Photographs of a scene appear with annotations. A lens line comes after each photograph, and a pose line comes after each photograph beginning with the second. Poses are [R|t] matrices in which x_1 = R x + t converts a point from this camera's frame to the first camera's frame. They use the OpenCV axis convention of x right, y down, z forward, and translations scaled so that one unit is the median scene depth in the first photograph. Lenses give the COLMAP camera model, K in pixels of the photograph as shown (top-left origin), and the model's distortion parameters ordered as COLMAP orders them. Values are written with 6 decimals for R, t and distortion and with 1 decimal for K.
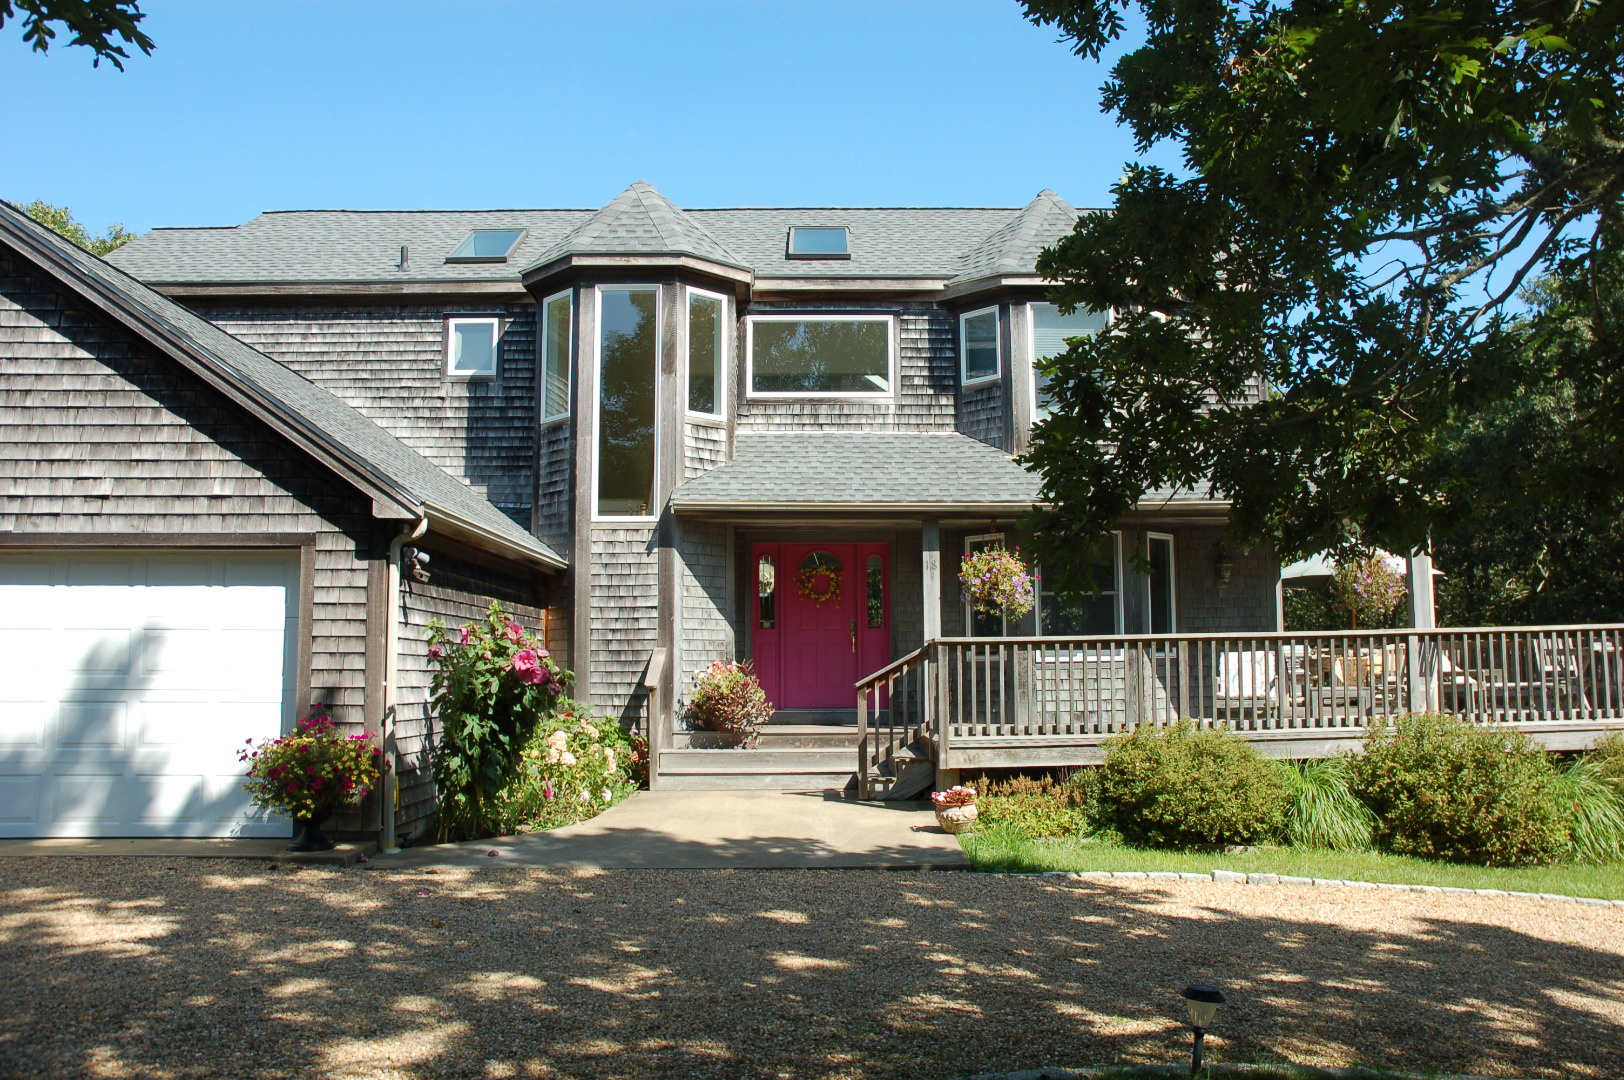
lens RADIAL K [[1322.6, 0, 859.6], [0, 1322.6, 511.8], [0, 0, 1]] dist [-0.155469, 0.163548]
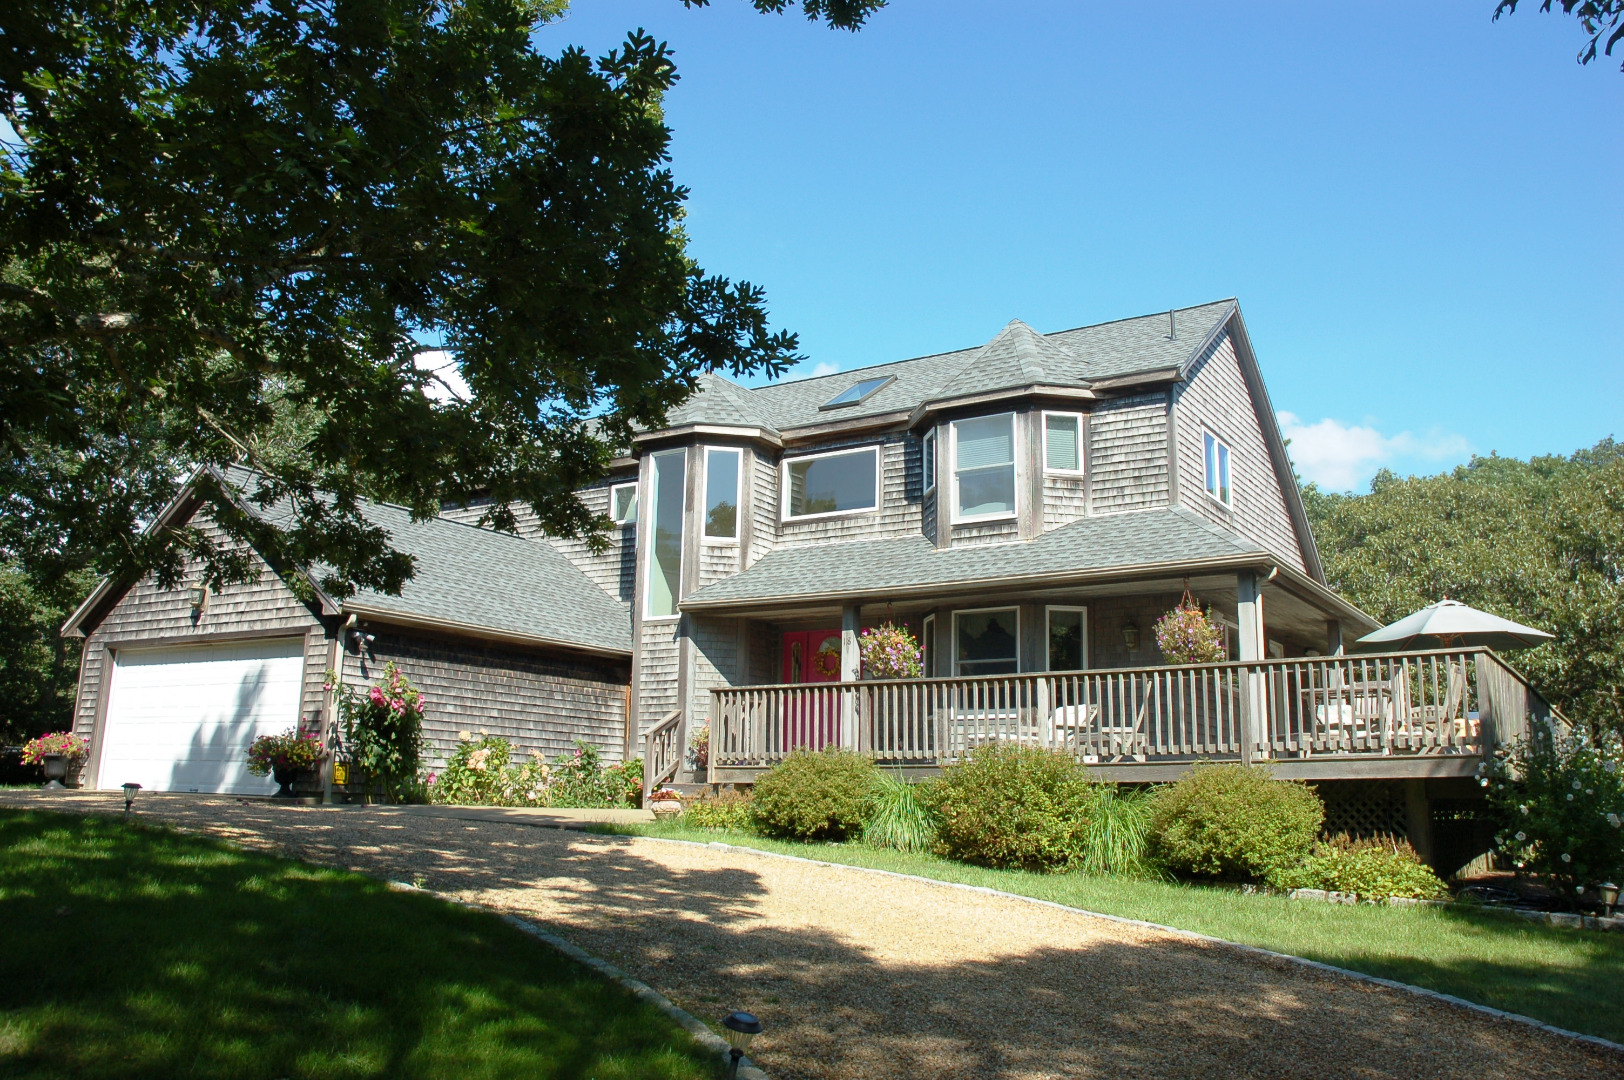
lens RADIAL K [[1322.6, 0, 823.9], [0, 1322.6, 529.8], [0, 0, 1]] dist [-0.155469, 0.163548]
pose [[0.828268, -0.091646, -0.552787, 0.734757], [0.043627, 0.994087, -0.099440, 0.058345], [0.558631, 0.058247, 0.827368, -0.064878]]
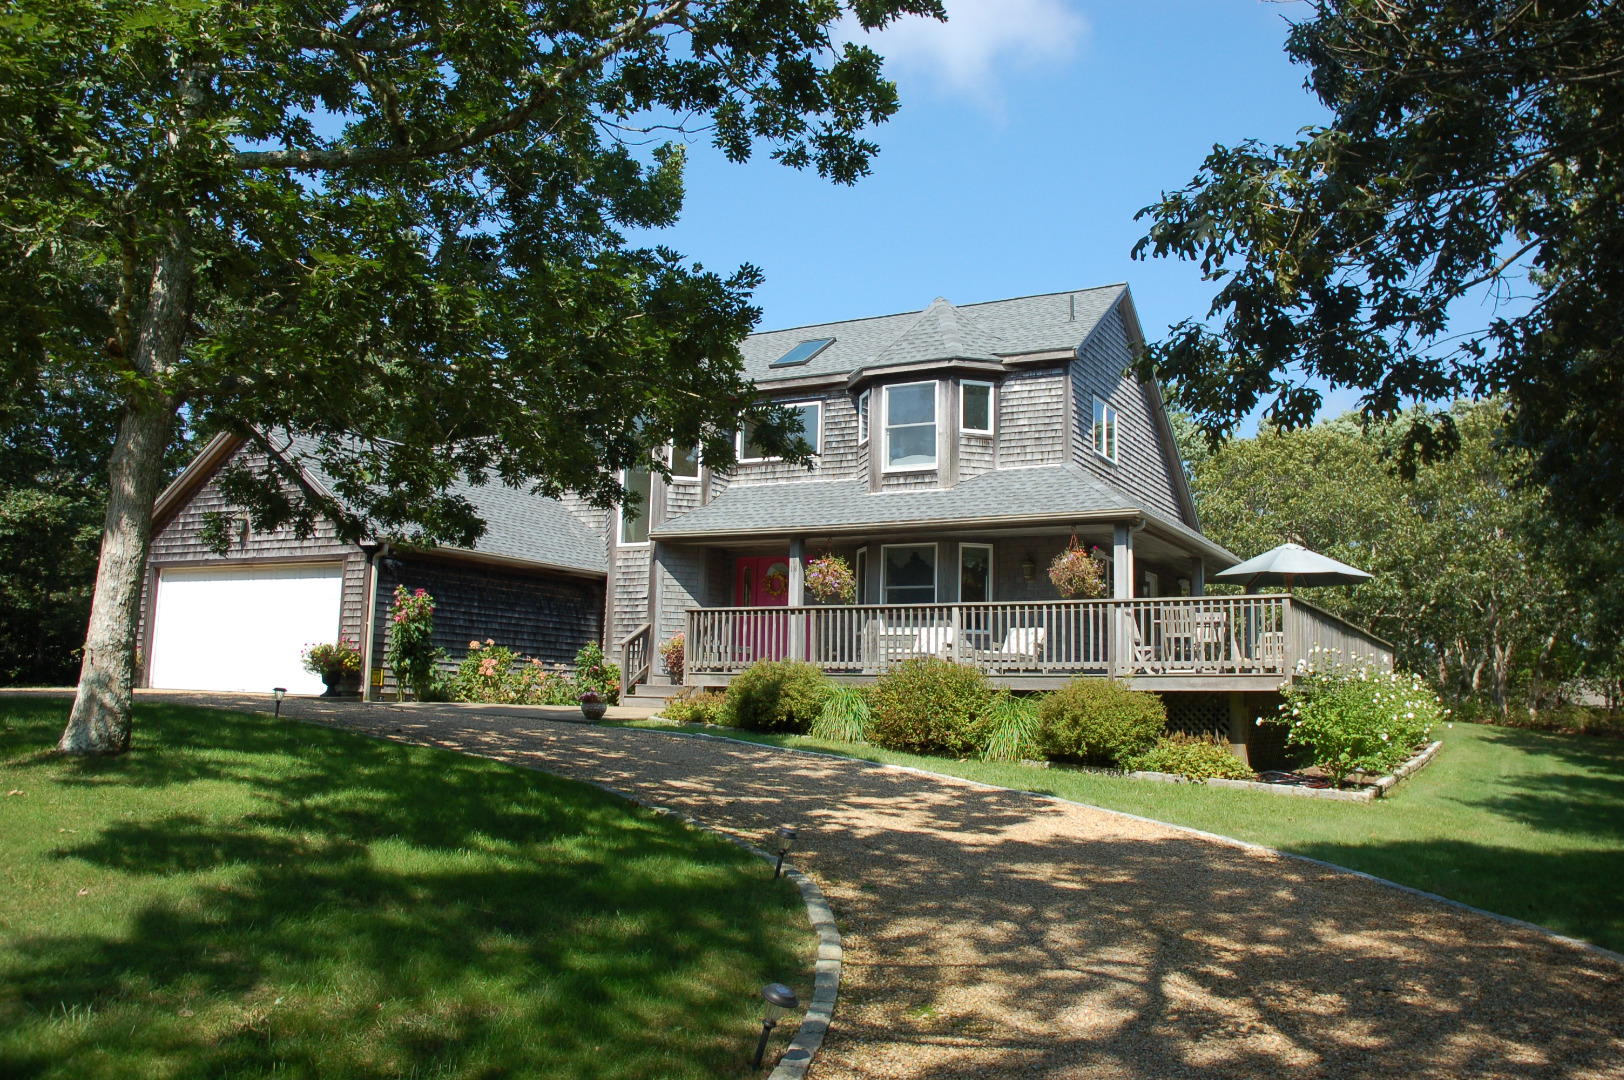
lens RADIAL K [[1291.3, 0, 823.7], [0, 1291.3, 534.9], [0, 0, 1]] dist [-0.085317, 0.000555]
pose [[0.864430, -0.035366, -0.501508, 0.819550], [0.028688, 0.999367, -0.021027, 0.033477], [0.501935, 0.003789, 0.864897, -0.265062]]
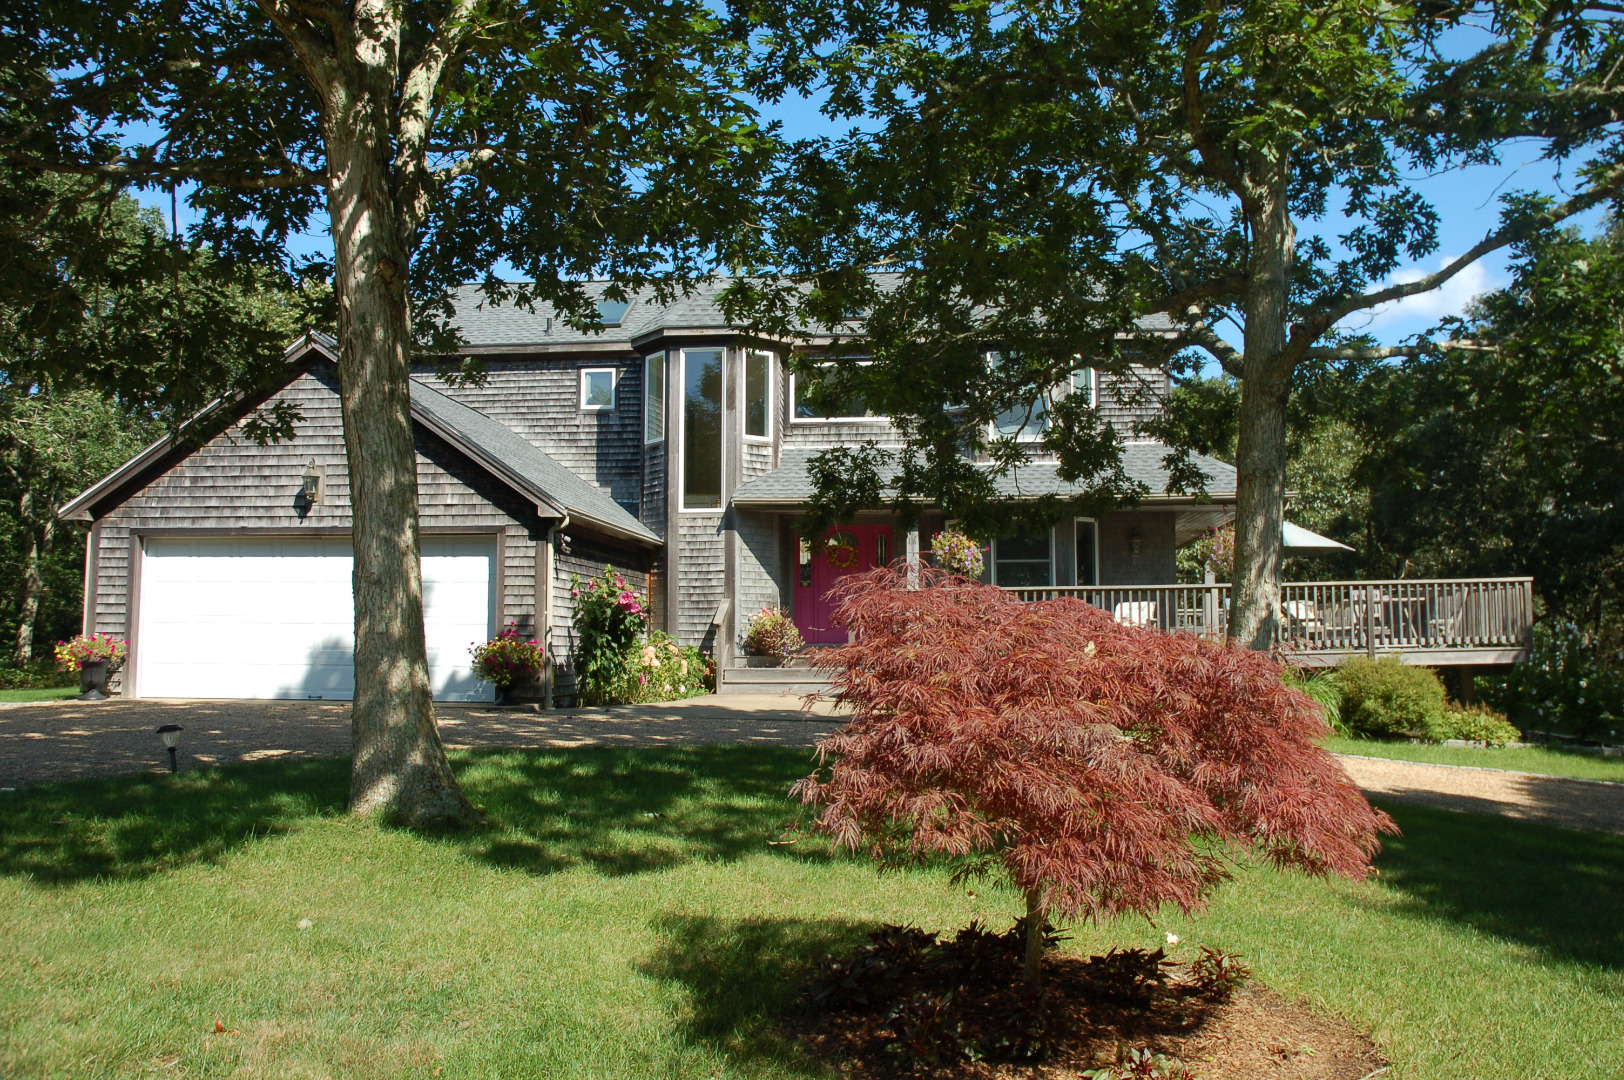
lens RADIAL K [[1322.6, 0, 864.3], [0, 1322.6, 503.2], [0, 0, 1]] dist [-0.155469, 0.163548]
pose [[0.995358, -0.007027, -0.095985, 0.139154], [0.008296, 0.999883, 0.012828, -0.019786], [0.095883, -0.013565, 0.995300, -0.430278]]
